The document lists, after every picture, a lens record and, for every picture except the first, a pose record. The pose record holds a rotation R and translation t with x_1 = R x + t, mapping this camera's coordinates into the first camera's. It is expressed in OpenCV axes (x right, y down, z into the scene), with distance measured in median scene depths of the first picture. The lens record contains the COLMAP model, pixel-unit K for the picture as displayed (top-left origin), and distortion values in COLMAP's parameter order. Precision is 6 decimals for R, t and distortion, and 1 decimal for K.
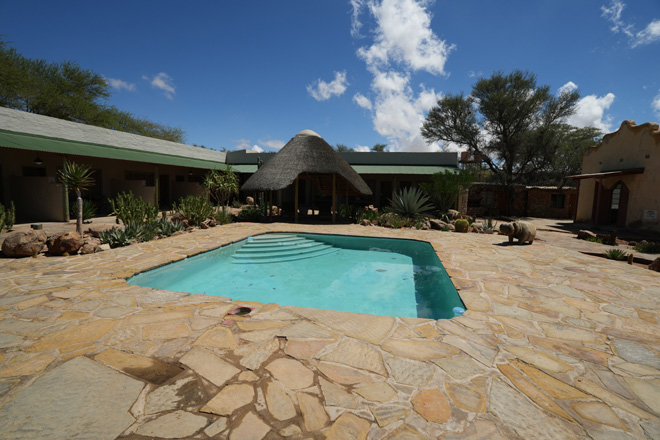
lens RADIAL K [[302.0, 0, 329.8], [0, 302.0, 219.8], [0, 0, 1]] dist [-0.047217, 0.008170]
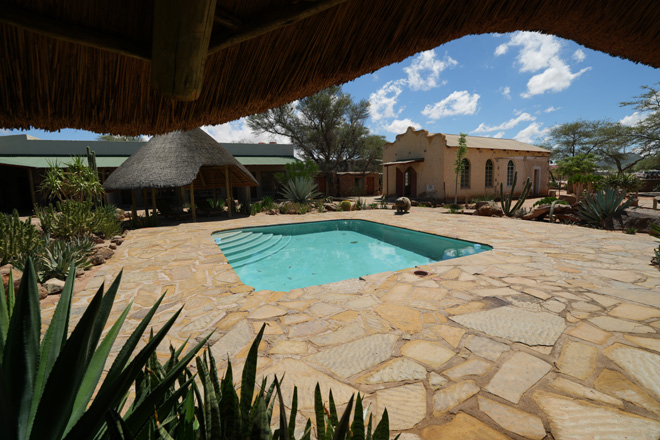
lens RADIAL K [[302.0, 0, 328.7], [0, 302.0, 220.1], [0, 0, 1]] dist [-0.047217, 0.008170]
pose [[0.775516, -0.125440, 0.618741, -0.330855], [0.103595, 0.992062, 0.071280, -0.015714], [-0.622771, 0.008820, 0.782355, 0.050328]]
